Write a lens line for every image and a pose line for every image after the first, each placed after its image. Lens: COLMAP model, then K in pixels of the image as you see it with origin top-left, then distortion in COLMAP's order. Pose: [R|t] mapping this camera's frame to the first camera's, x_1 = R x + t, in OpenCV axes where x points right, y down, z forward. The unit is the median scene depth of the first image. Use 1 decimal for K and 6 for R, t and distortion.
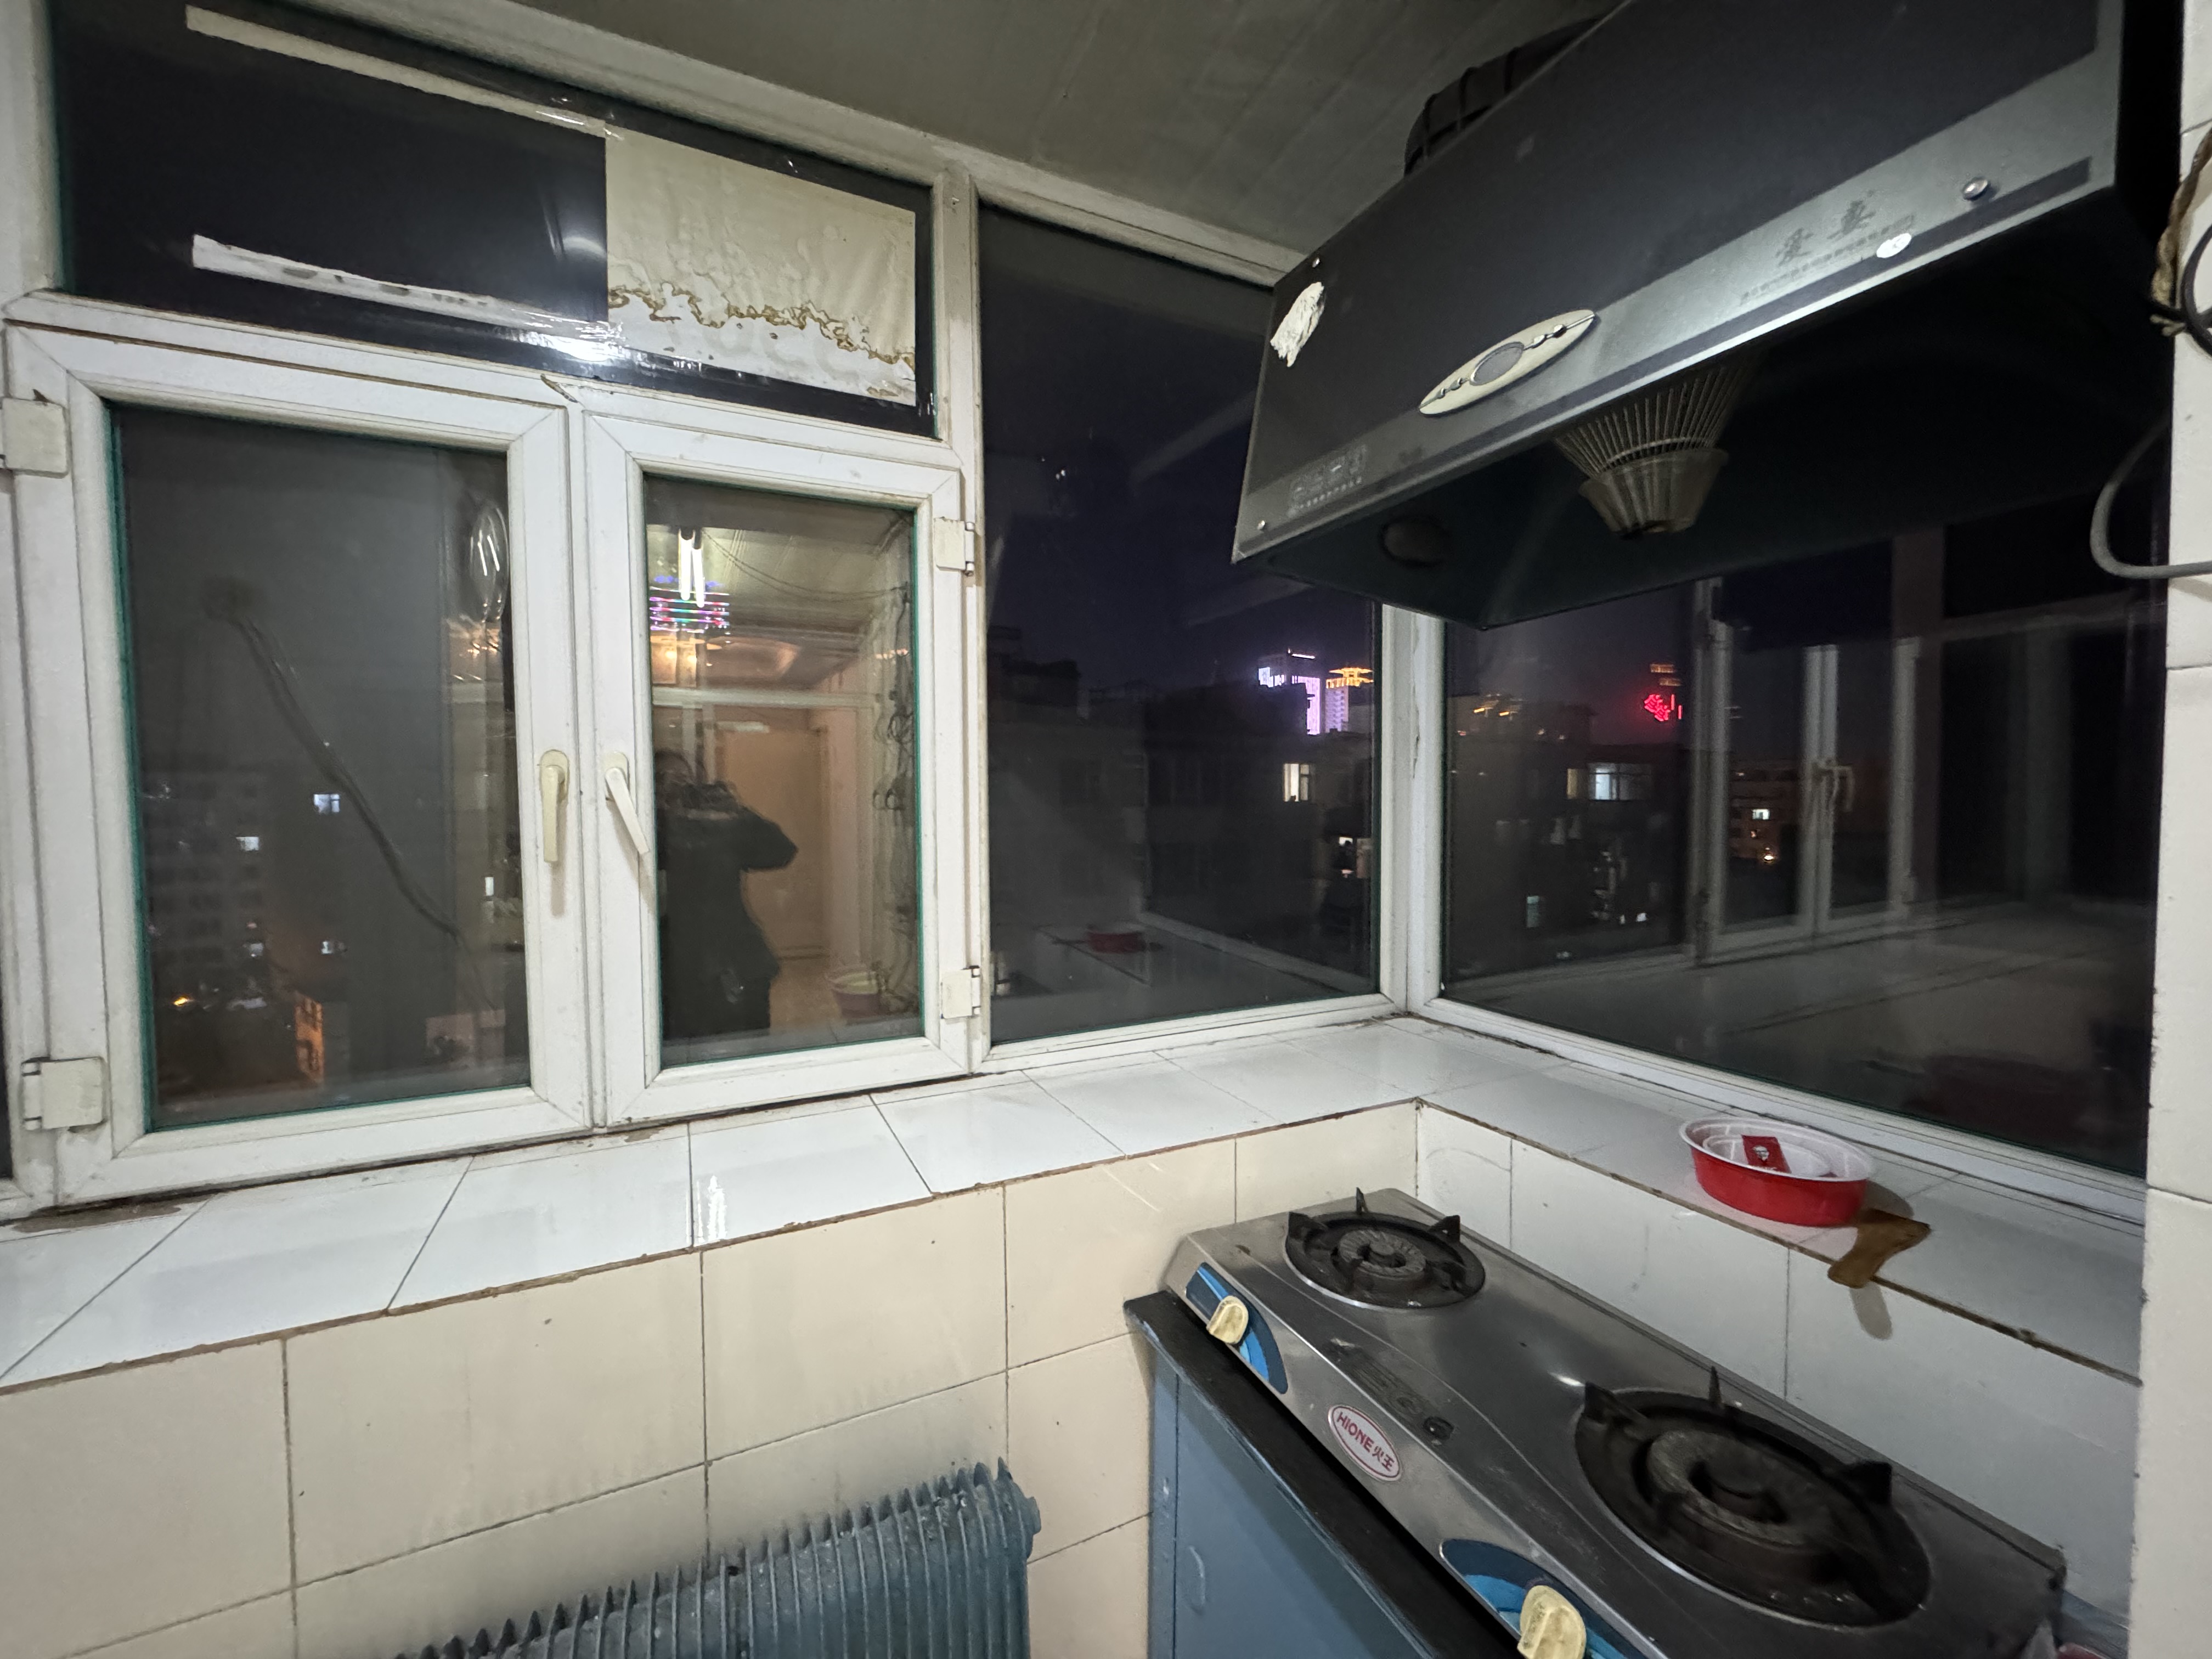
lens RADIAL K [[876.6, 0, 1099.3], [0, 876.6, 829.9], [0, 0, 1]] dist [-0.000540, 0.000053]
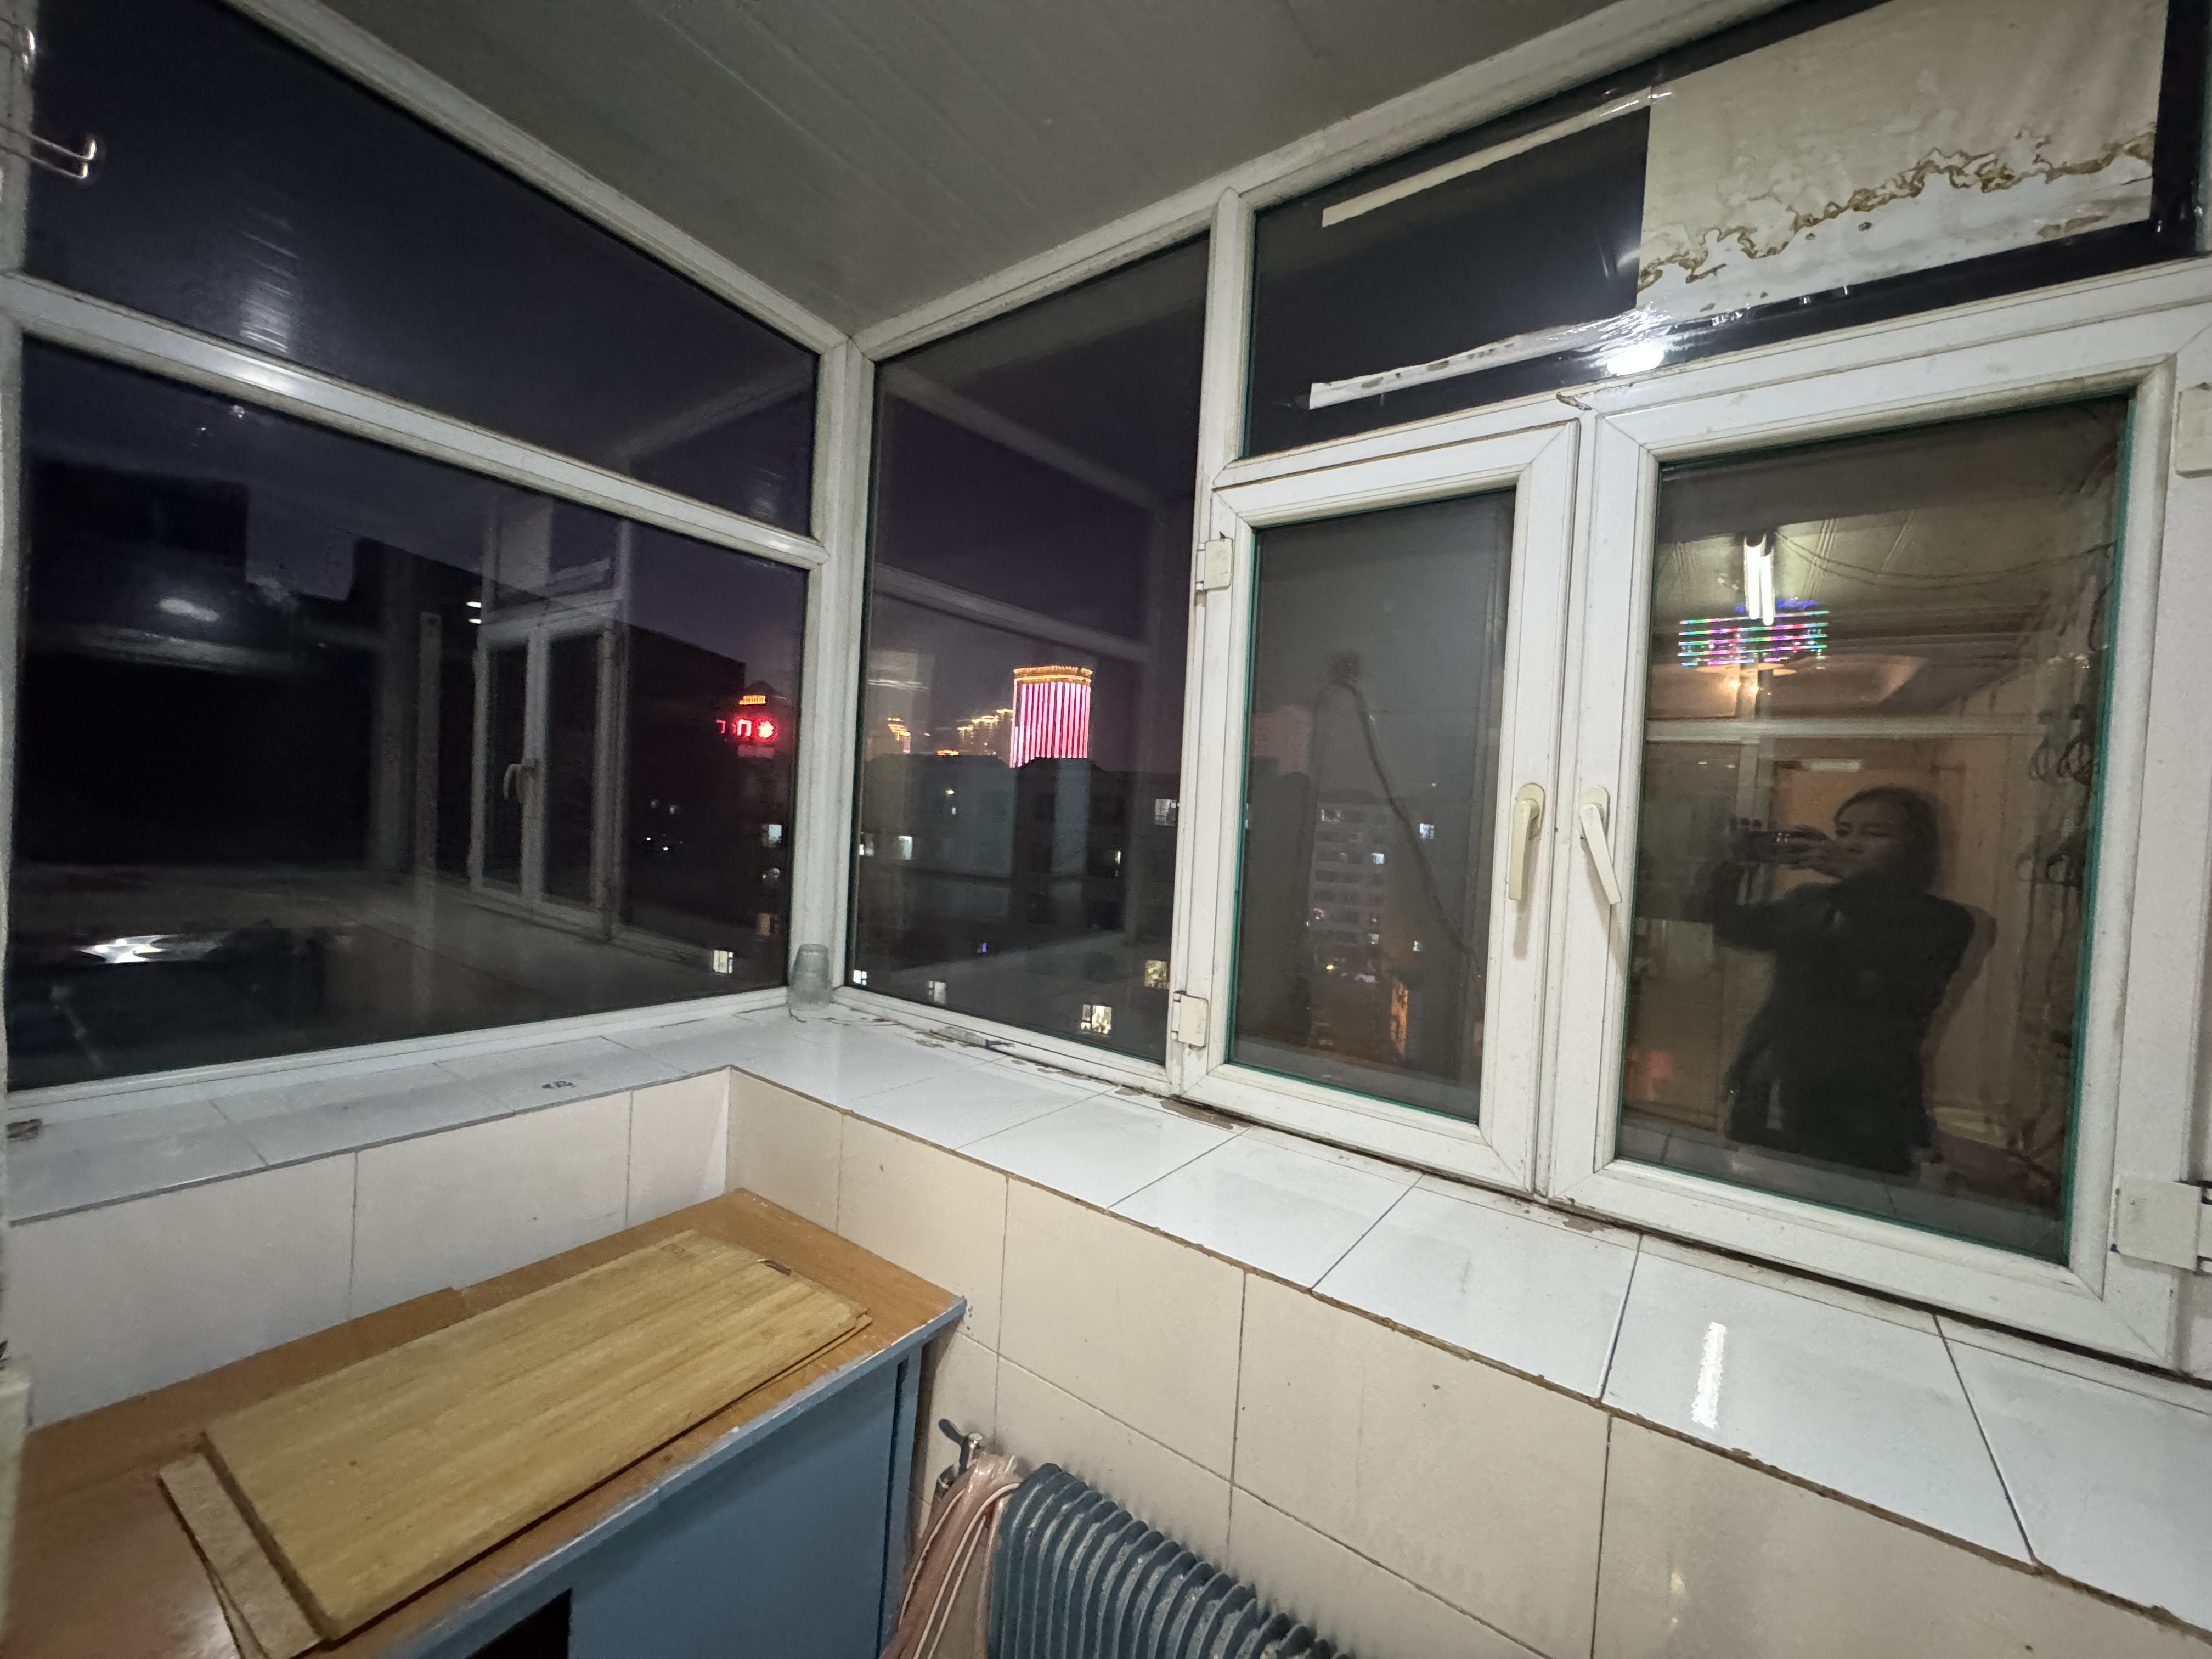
lens RADIAL K [[879.1, 0, 1108.0], [0, 879.1, 827.7], [0, 0, 1]] dist [-0.001550, -0.000155]
pose [[0.475959, 0.050210, -0.878033, -0.001369], [-0.094007, 0.995554, 0.005972, -0.004779], [0.874429, 0.079699, 0.478563, 0.136802]]
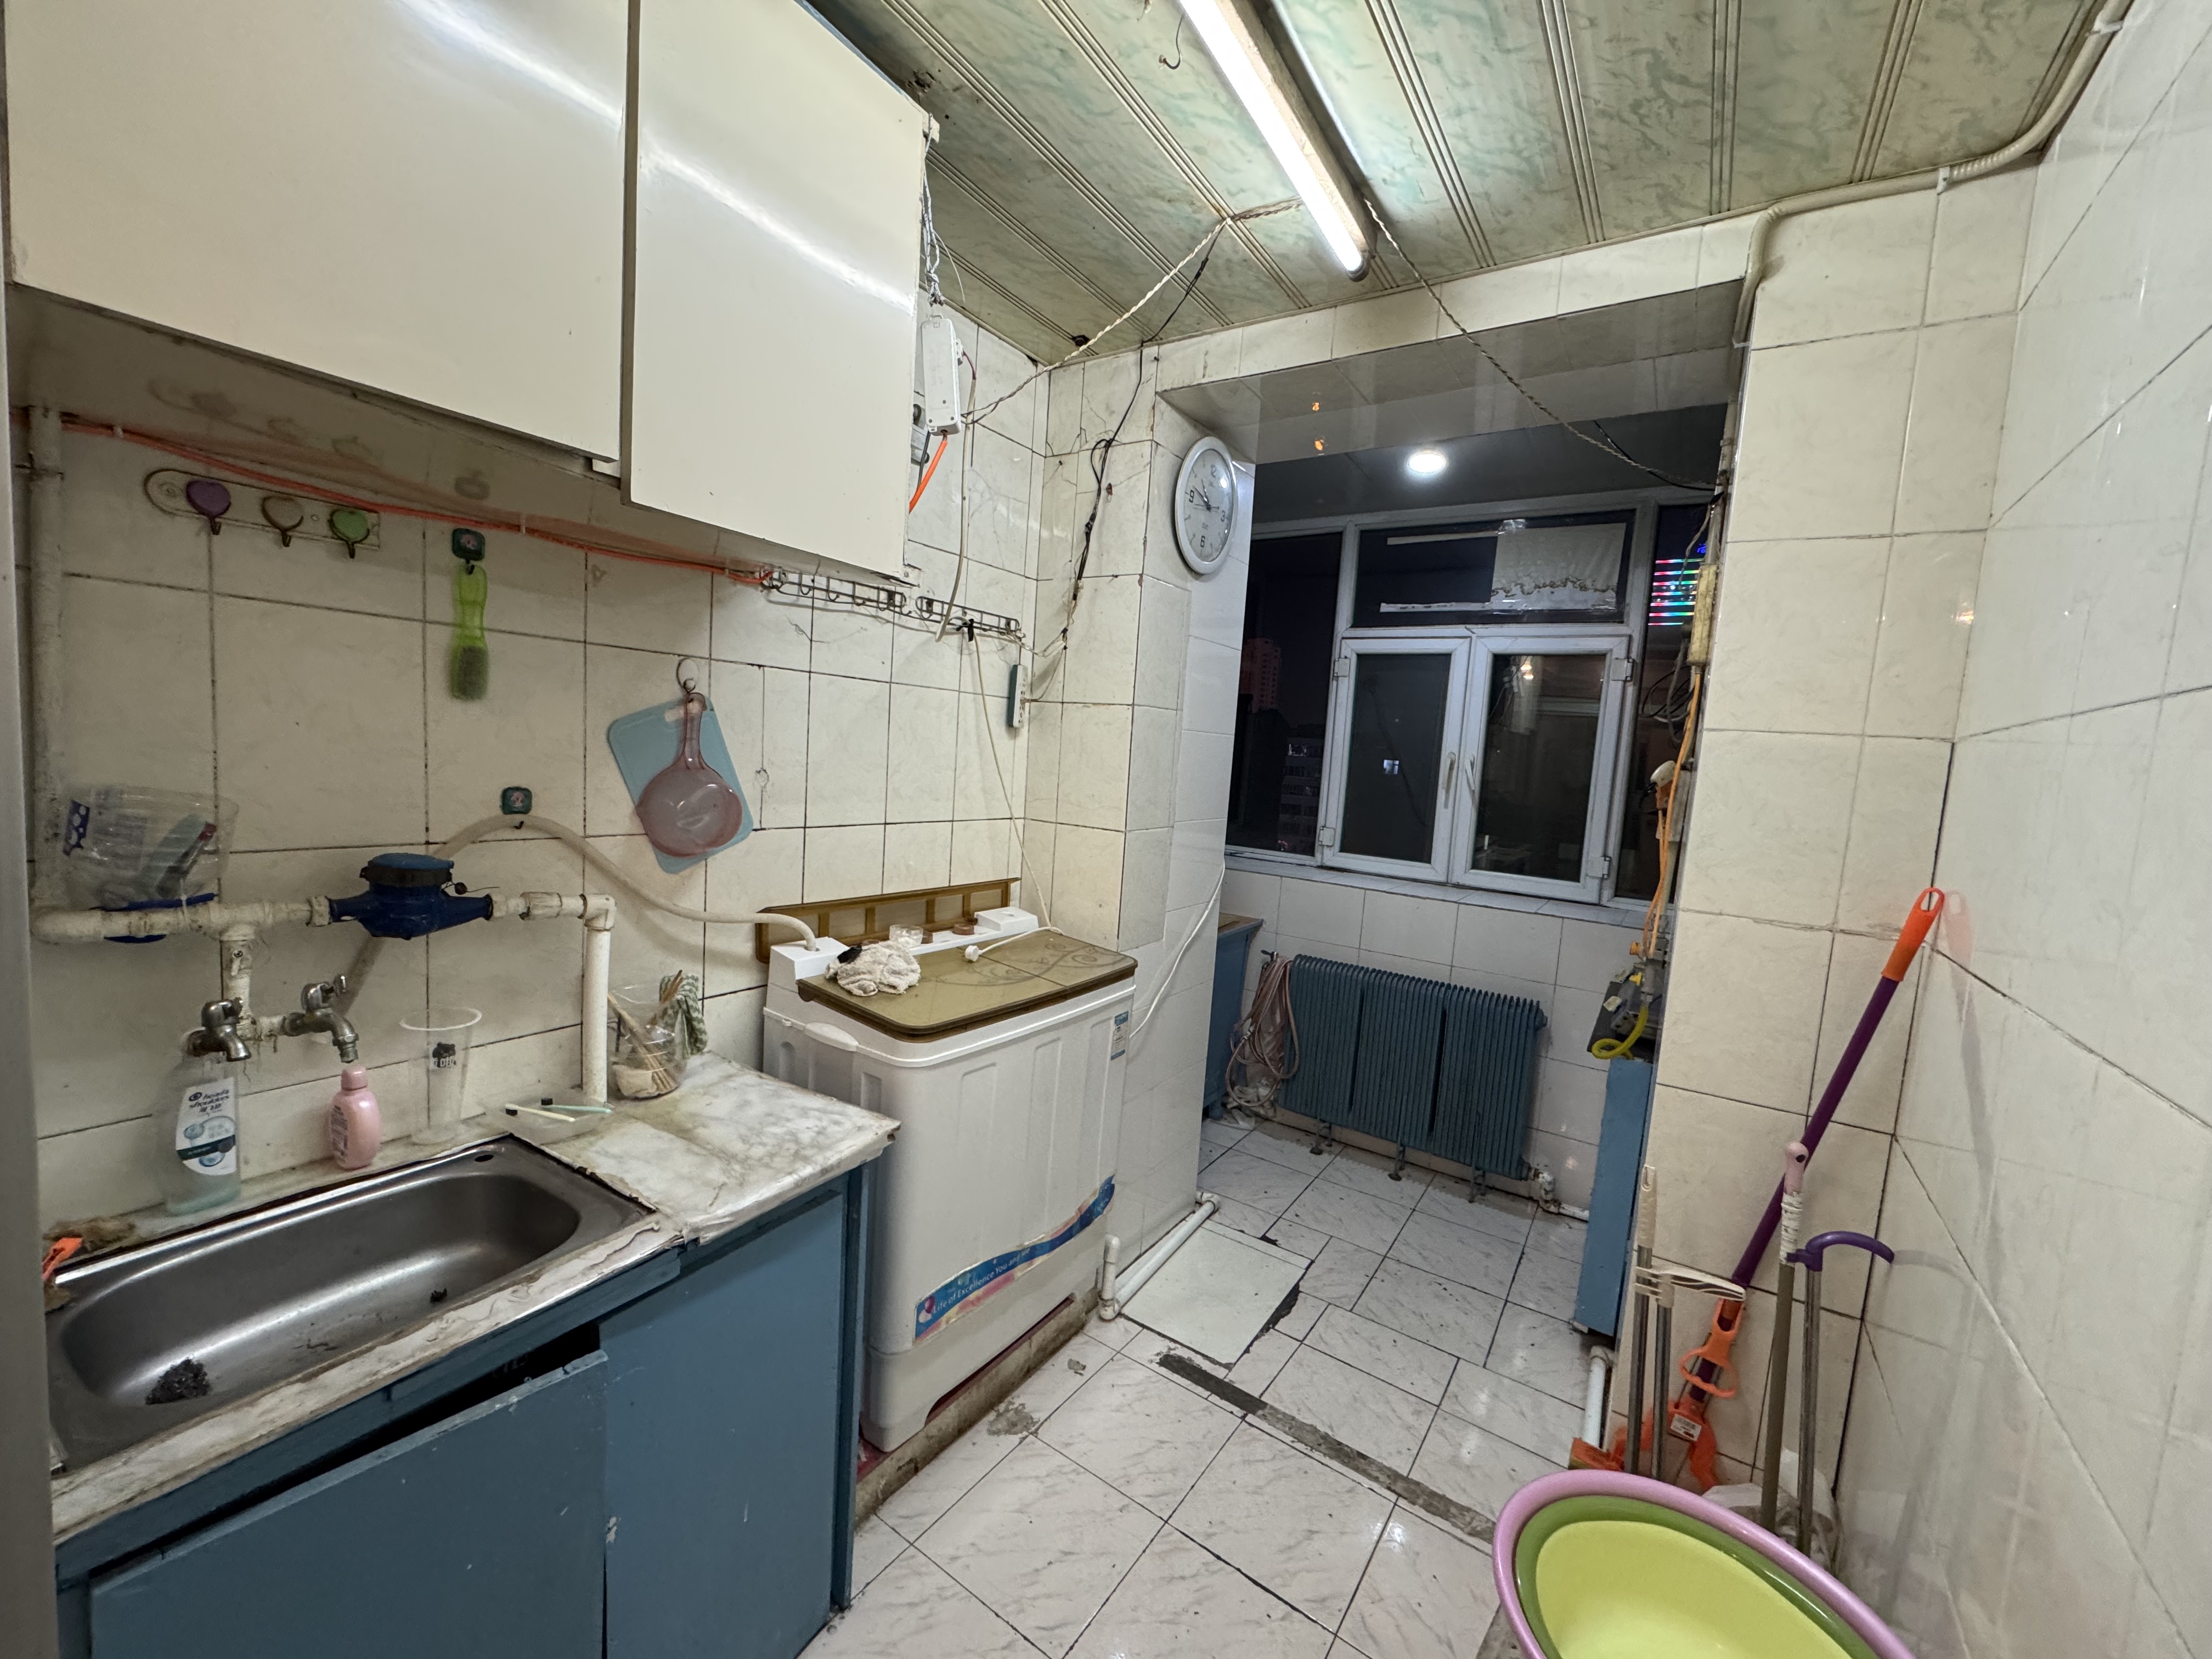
lens RADIAL K [[876.6, 0, 1099.3], [0, 876.6, 829.9], [0, 0, 1]] dist [-0.000540, 0.000053]
pose [[0.500325, 0.123184, -0.857030, 1.290871], [-0.103104, 0.991261, 0.082287, 0.044434], [0.859677, 0.047193, 0.508654, -1.451348]]
